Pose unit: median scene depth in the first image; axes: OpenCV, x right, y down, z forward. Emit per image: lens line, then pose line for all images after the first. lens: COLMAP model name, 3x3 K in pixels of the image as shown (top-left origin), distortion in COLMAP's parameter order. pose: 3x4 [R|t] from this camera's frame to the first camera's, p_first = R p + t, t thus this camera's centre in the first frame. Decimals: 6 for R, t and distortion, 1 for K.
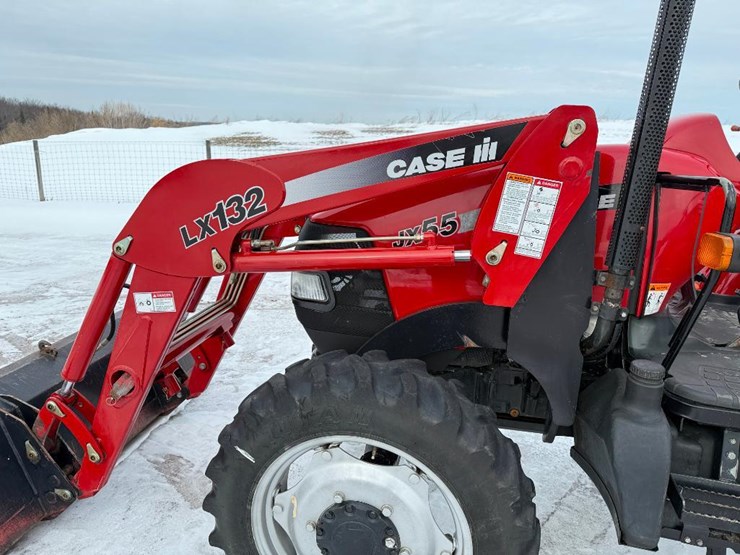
lens RADIAL K [[526.2, 0, 366.8], [0, 526.2, 280.1], [0, 0, 1]] dist [0.046639, -0.047487]
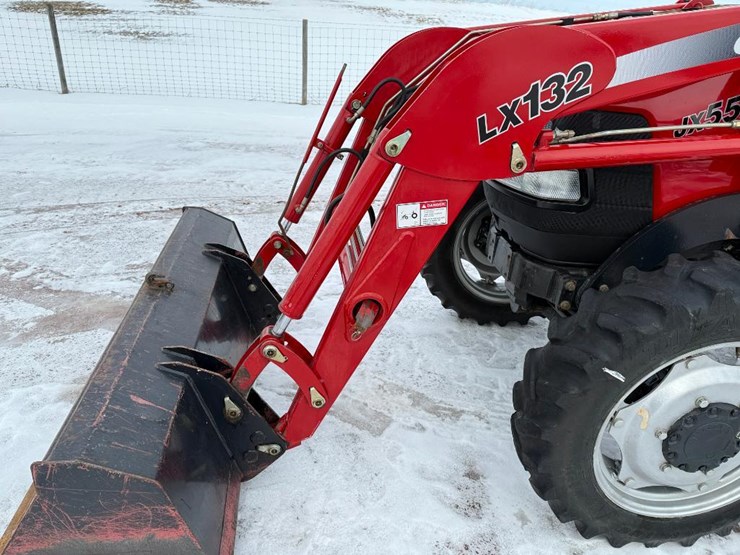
lens RADIAL K [[523.3, 0, 370.0], [0, 523.3, 277.5], [0, 0, 1]] dist [0.088754, -0.113774]
pose [[0.952975, -0.097723, 0.286861, -0.767394], [0.039607, 0.978625, 0.201802, -0.030588], [-0.300450, -0.180950, 0.936476, 0.268126]]
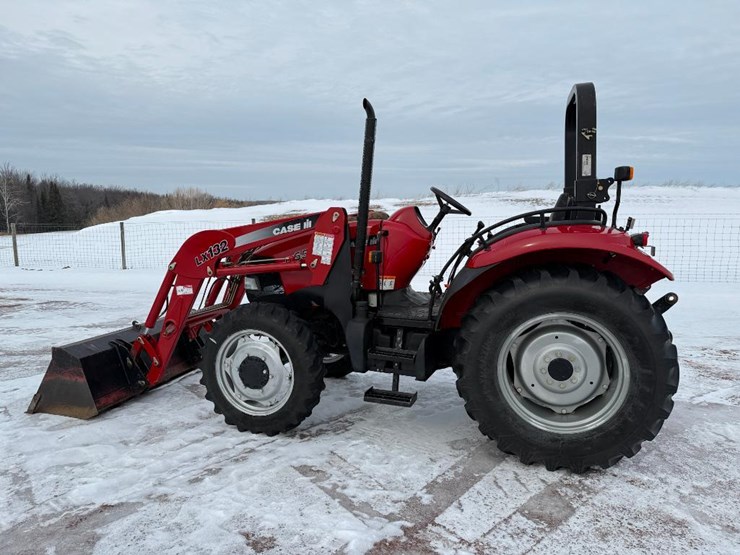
lens RADIAL K [[523.3, 0, 370.0], [0, 523.3, 277.5], [0, 0, 1]] dist [0.088754, -0.113774]
pose [[0.994841, -0.019255, -0.099600, 0.703096], [0.005676, 0.990849, -0.134858, 0.329904], [0.101285, 0.133597, 0.985846, -1.330941]]
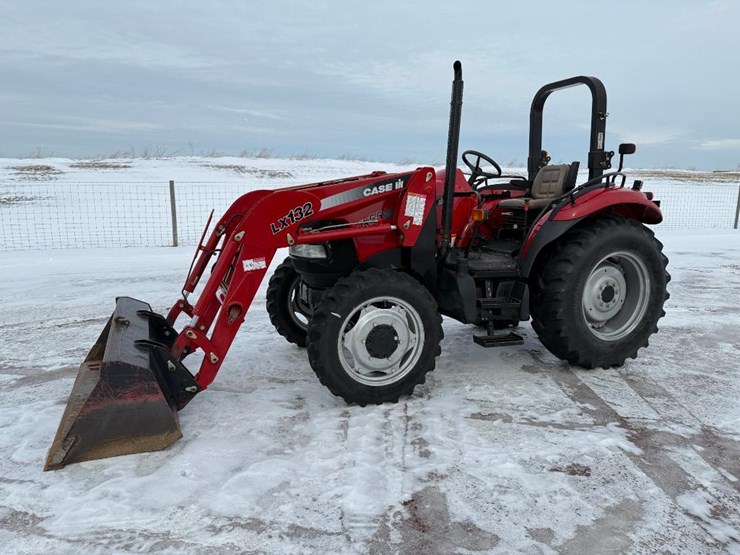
lens RADIAL K [[521.7, 0, 379.3], [0, 521.7, 279.6], [0, 0, 1]] dist [0.088731, -0.114656]
pose [[0.836925, -0.116649, 0.534742, -1.123425], [0.149299, 0.988628, -0.018008, 0.214104], [-0.526560, 0.094908, 0.844824, -0.920099]]
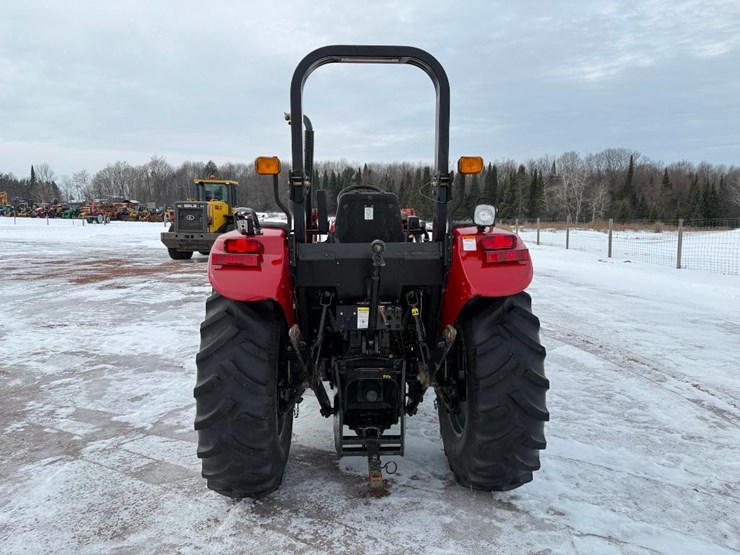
lens RADIAL K [[518.4, 0, 355.0], [0, 518.4, 277.7], [0, 0, 1]] dist [0.061289, -0.094904]
pose [[0.179113, 0.083335, -0.980293, 3.020058], [-0.226093, 0.973224, 0.041424, -0.098328], [0.957497, 0.214218, 0.193159, 0.649239]]
